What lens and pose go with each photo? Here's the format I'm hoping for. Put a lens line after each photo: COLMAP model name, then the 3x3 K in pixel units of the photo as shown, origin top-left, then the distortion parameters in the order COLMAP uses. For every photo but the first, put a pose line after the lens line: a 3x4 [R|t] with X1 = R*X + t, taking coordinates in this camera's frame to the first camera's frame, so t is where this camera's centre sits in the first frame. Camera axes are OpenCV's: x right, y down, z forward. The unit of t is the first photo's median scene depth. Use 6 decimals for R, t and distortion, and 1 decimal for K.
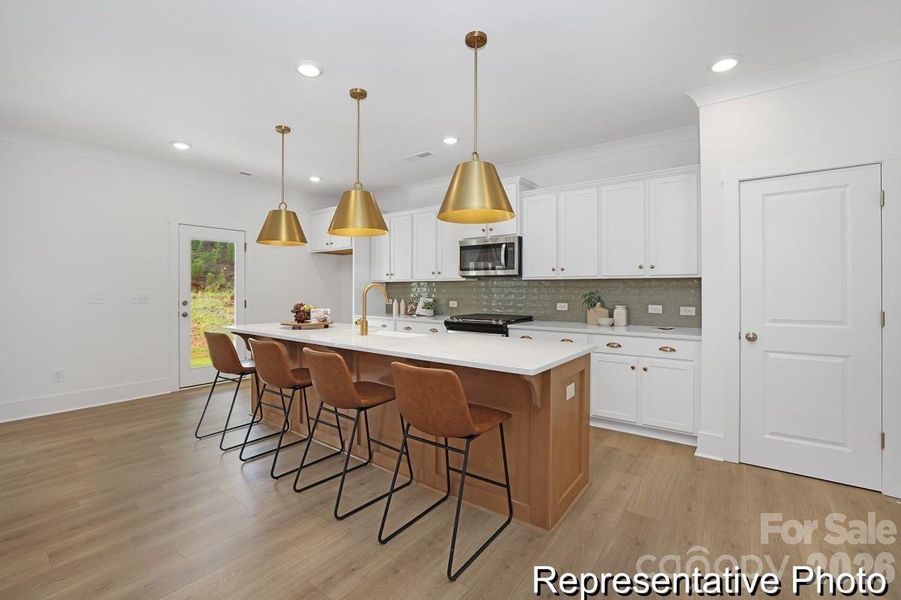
lens RADIAL K [[384.4, 0, 456.6], [0, 384.4, 291.7], [0, 0, 1]] dist [0.008886, -0.002896]
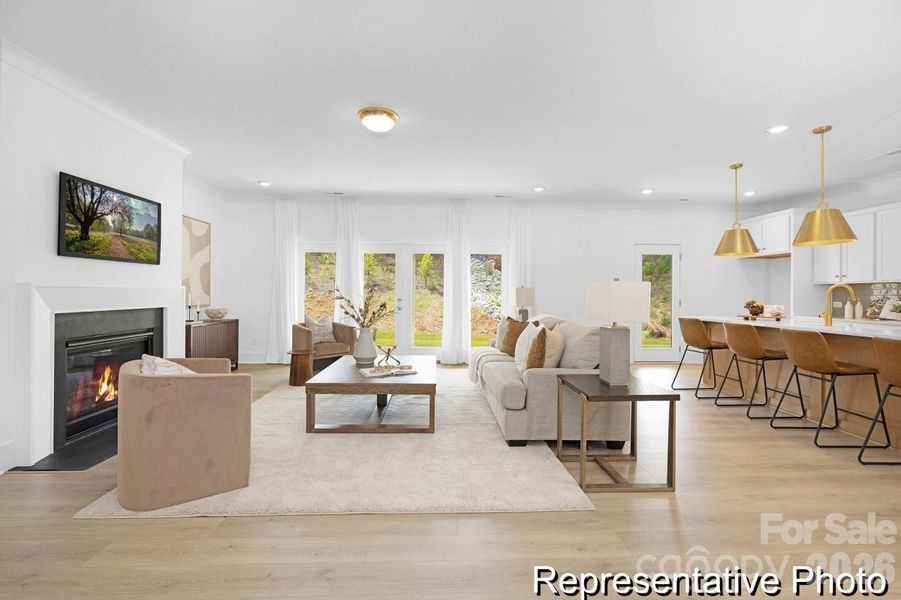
lens RADIAL K [[384.4, 0, 477.6], [0, 384.4, 291.0], [0, 0, 1]] dist [0.008886, -0.002896]
pose [[0.631357, 0.002730, -0.775487, 0.007194], [-0.013000, 0.999891, -0.007064, 0.018464], [0.775383, 0.014542, 0.631324, -0.501424]]
